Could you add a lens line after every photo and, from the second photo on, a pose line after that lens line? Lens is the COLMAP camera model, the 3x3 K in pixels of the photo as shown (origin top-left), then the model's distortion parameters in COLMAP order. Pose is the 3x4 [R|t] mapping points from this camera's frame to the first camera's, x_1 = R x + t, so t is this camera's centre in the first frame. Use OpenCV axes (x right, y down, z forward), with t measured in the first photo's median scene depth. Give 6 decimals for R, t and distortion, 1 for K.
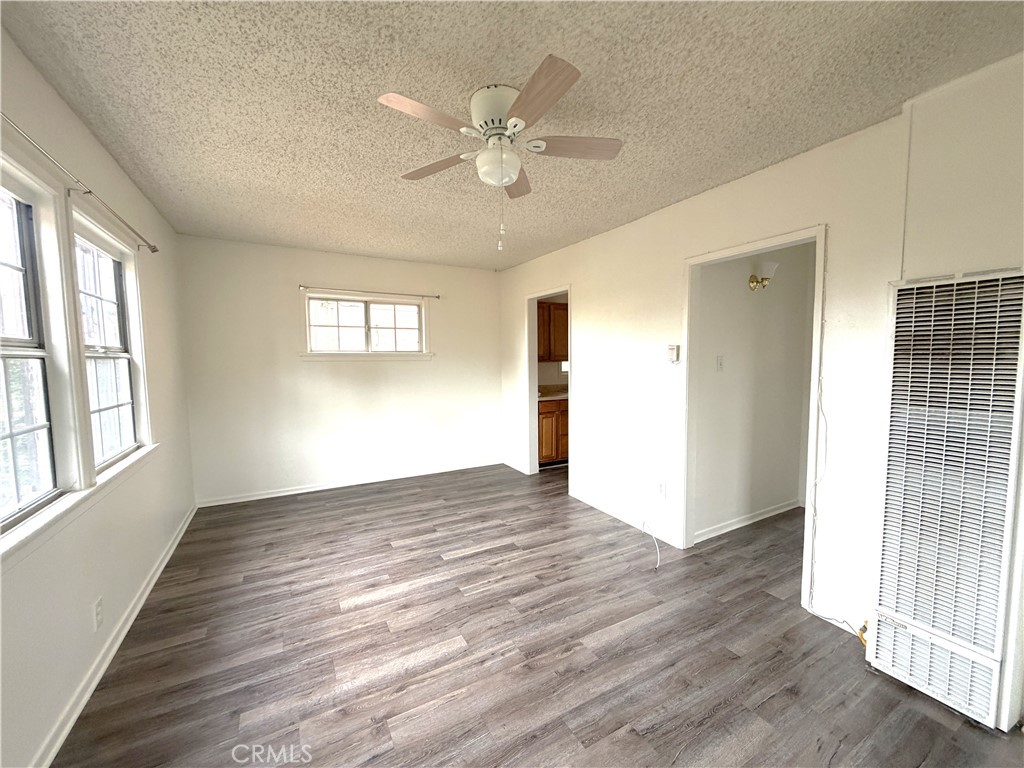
lens RADIAL K [[408.1, 0, 510.9], [0, 408.1, 388.1], [0, 0, 1]] dist [0.001246, -0.000196]
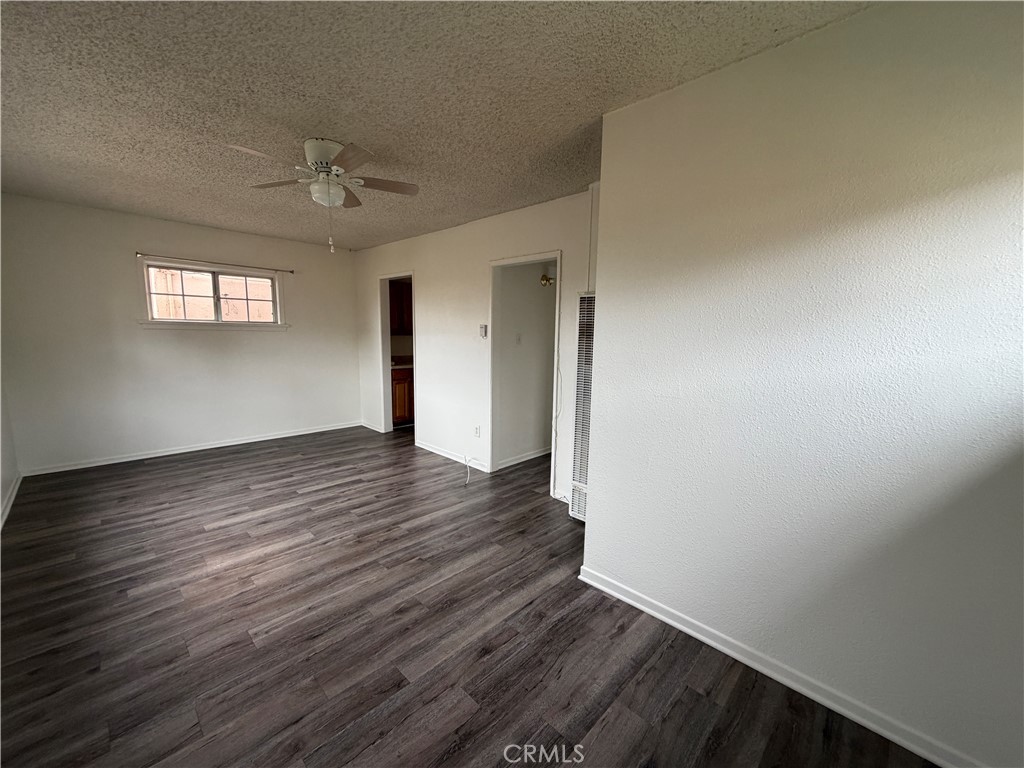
lens RADIAL K [[408.1, 0, 510.6], [0, 408.1, 386.9], [0, 0, 1]] dist [0.001246, -0.000196]
pose [[0.957669, -0.013971, 0.287533, 0.106596], [-0.003215, 0.998240, 0.059214, 0.023279], [-0.287854, -0.057632, 0.955938, -0.377896]]
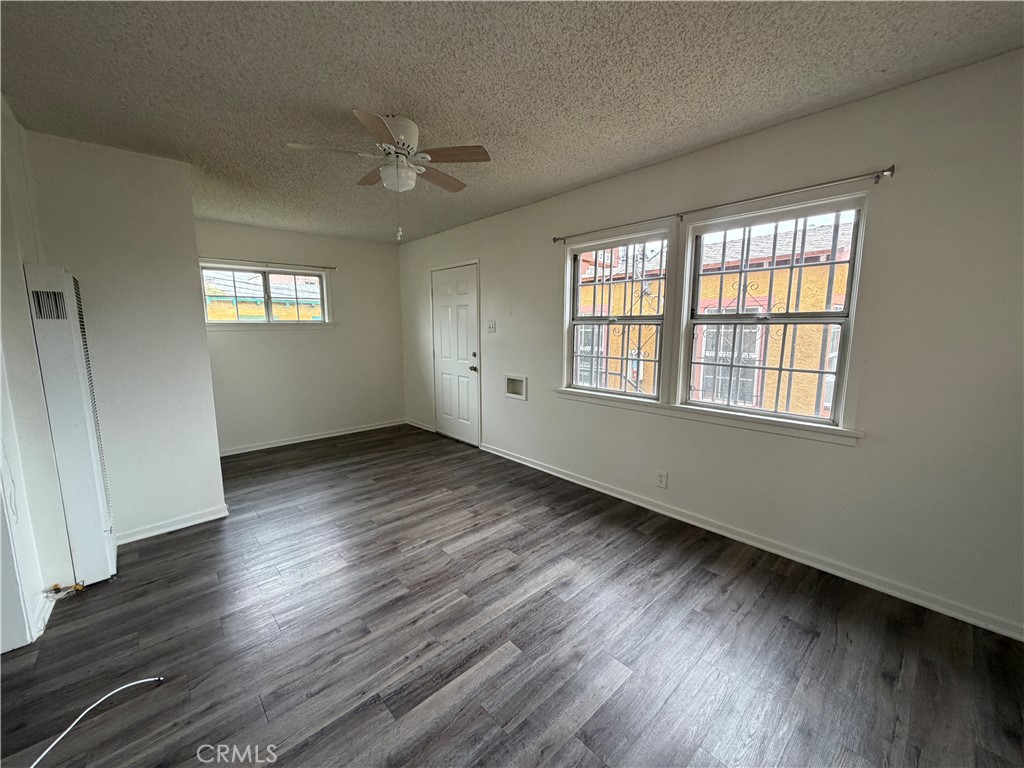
lens RADIAL K [[408.1, 0, 509.1], [0, 408.1, 380.9], [0, 0, 1]] dist [0.001246, -0.000196]
pose [[-0.975145, 0.040291, -0.217874, -0.040182], [-0.004965, 0.979107, 0.203286, -0.121966], [0.221513, 0.199315, -0.954571, 1.640800]]
